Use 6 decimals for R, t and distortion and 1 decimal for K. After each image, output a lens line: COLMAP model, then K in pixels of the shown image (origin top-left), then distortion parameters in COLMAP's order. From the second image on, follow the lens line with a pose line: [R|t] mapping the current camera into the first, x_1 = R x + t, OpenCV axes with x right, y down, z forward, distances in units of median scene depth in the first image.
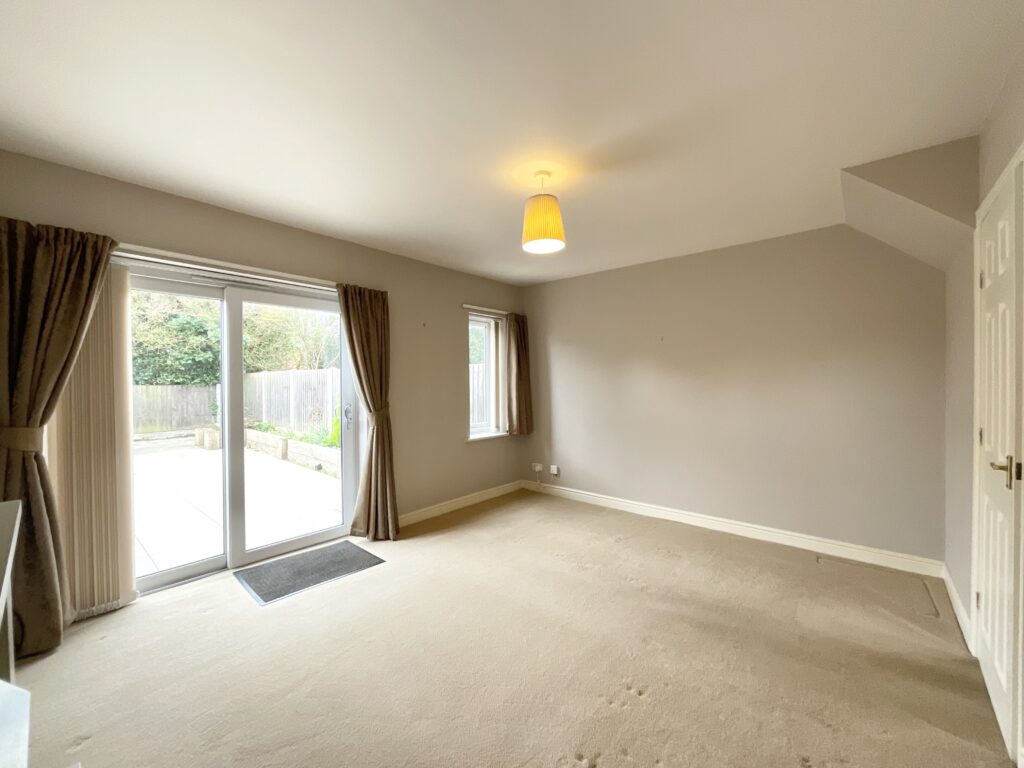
lens RADIAL K [[412.4, 0, 512.3], [0, 412.4, 385.9], [0, 0, 1]] dist [-0.000608, -0.000297]
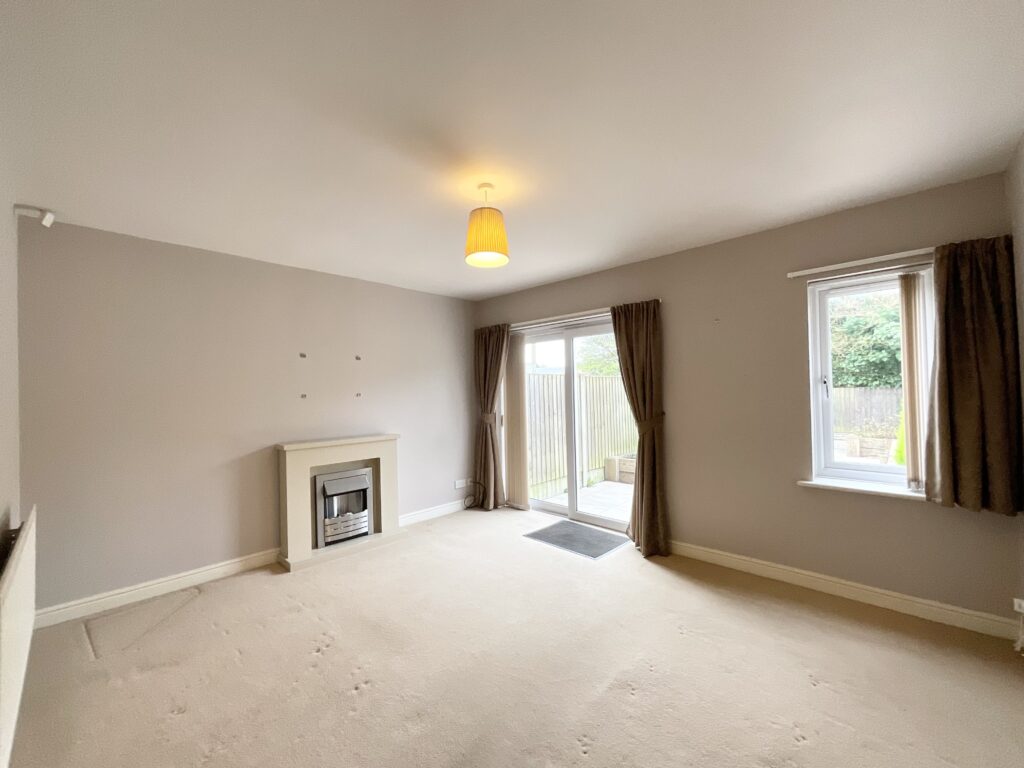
lens RADIAL K [[412.4, 0, 512.3], [0, 412.4, 385.9], [0, 0, 1]] dist [-0.000608, -0.000297]
pose [[-0.053788, -0.005755, -0.998536, 0.559210], [0.009552, 0.999935, -0.006278, -0.019235], [0.998507, -0.009876, -0.053729, 0.595774]]
